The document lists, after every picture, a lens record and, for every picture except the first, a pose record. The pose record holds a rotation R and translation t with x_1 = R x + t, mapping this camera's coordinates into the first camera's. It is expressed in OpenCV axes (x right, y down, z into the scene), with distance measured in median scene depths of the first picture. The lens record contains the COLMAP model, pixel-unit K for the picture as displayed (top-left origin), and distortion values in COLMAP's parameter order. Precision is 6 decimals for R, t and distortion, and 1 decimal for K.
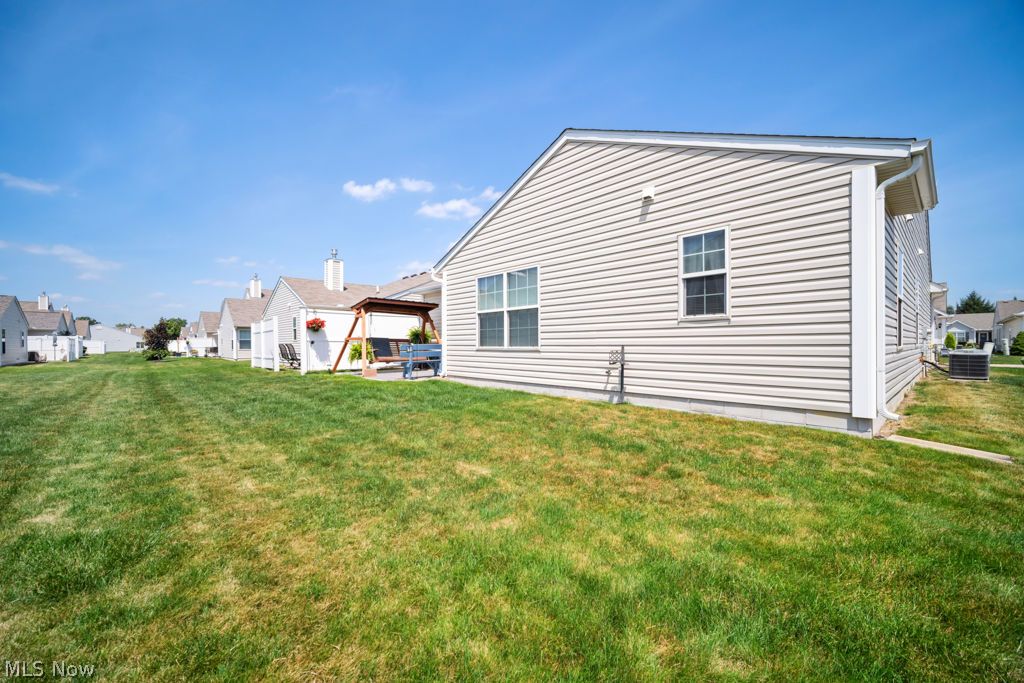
lens RADIAL K [[404.1, 0, 512.7], [0, 404.1, 348.8], [0, 0, 1]] dist [-0.001575, -0.000282]
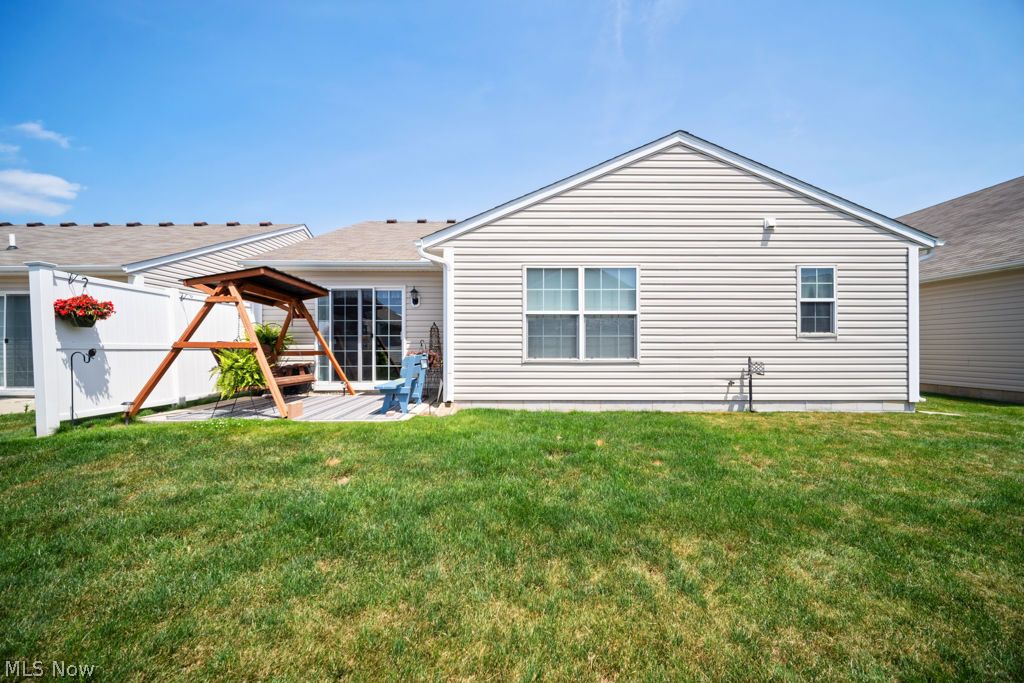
lens RADIAL K [[404.1, 0, 512.7], [0, 404.1, 348.8], [0, 0, 1]] dist [-0.001575, -0.000282]
pose [[0.677485, -0.000883, 0.735536, -0.778571], [0.005376, 0.999979, -0.003751, -0.024450], [-0.735517, 0.006496, 0.677475, 0.603133]]
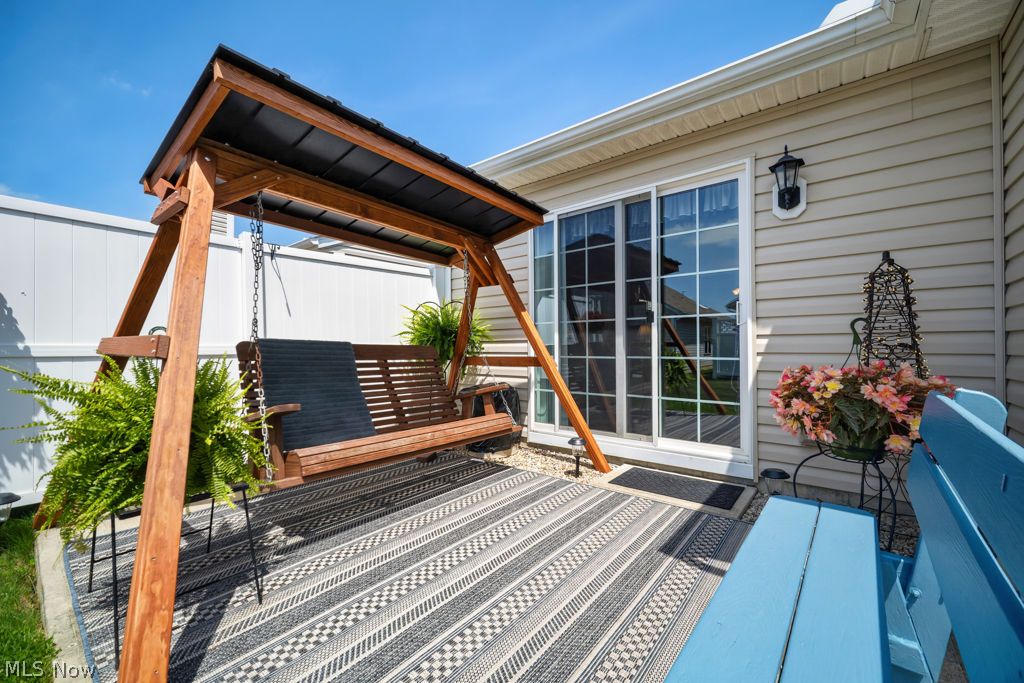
lens RADIAL K [[397.4, 0, 517.3], [0, 397.4, 341.5], [0, 0, 1]] dist [-0.001744, -0.000102]
pose [[0.987067, -0.001612, 0.160301, -0.415524], [0.005684, 0.999673, -0.024948, -0.033105], [-0.160208, 0.025536, 0.986753, 1.275232]]
